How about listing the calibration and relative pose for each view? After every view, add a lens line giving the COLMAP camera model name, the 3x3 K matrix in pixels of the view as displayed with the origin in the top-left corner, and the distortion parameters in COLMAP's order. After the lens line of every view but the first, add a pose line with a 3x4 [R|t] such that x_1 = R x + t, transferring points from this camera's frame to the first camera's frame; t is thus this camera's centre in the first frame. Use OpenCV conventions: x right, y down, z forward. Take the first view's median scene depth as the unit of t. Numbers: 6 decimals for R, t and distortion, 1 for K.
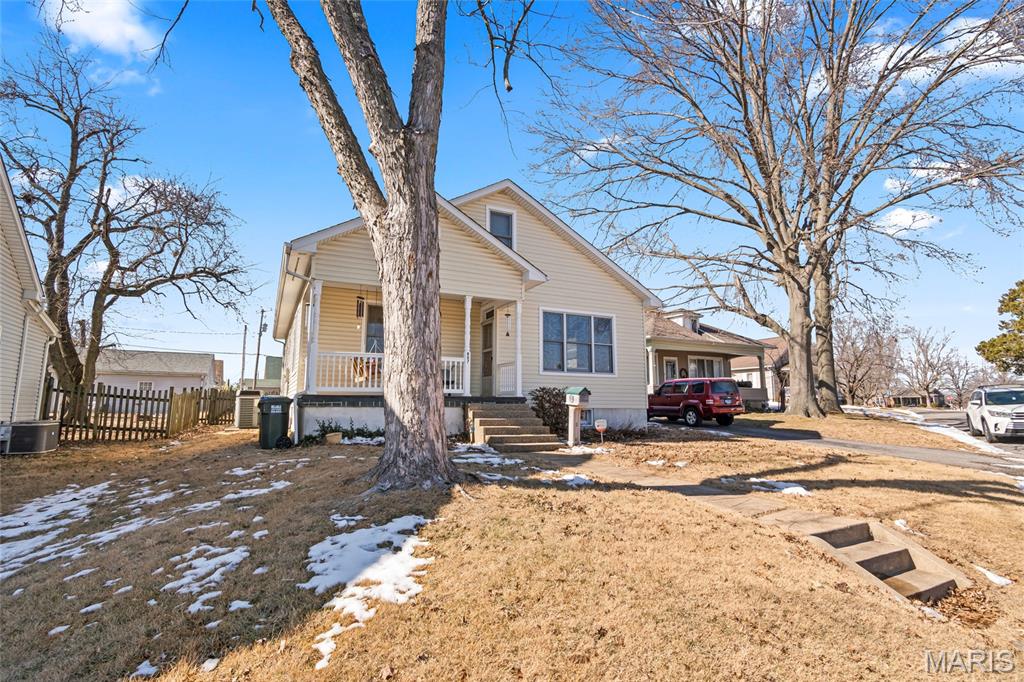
lens RADIAL K [[482.8, 0, 512.0], [0, 482.8, 341.0], [0, 0, 1]] dist [-0.000223, -0.000023]
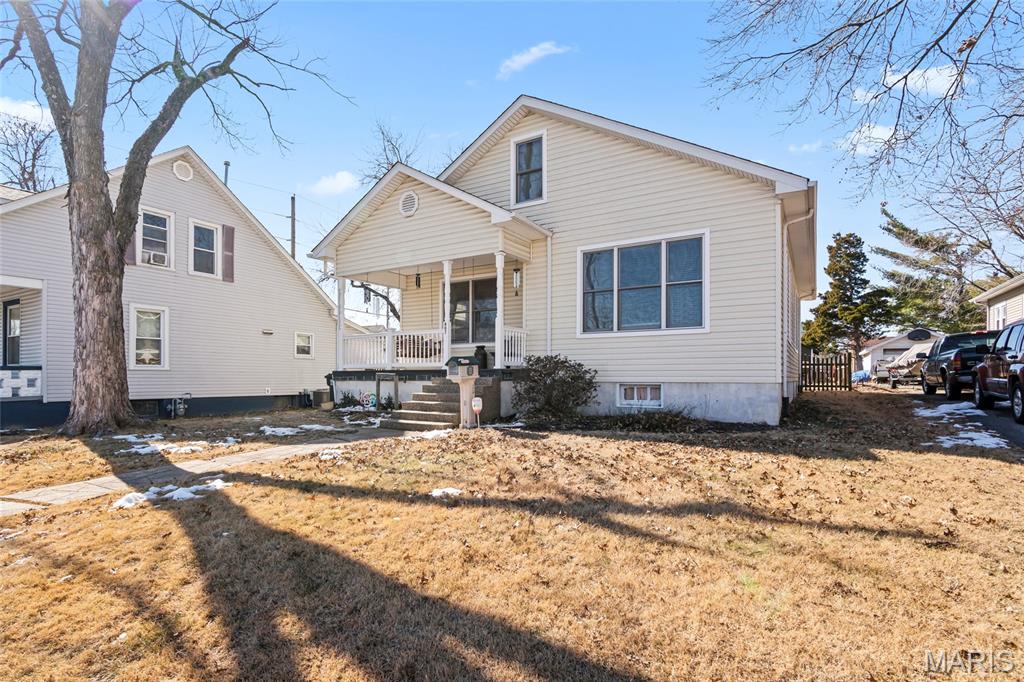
lens RADIAL K [[490.9, 0, 513.6], [0, 490.9, 381.3], [0, 0, 1]] dist [-0.000616, -0.000099]
pose [[0.524623, 0.002250, -0.851332, 0.654410], [0.115673, 0.990534, 0.073900, 0.066090], [0.843439, -0.137246, 0.519397, 0.497348]]
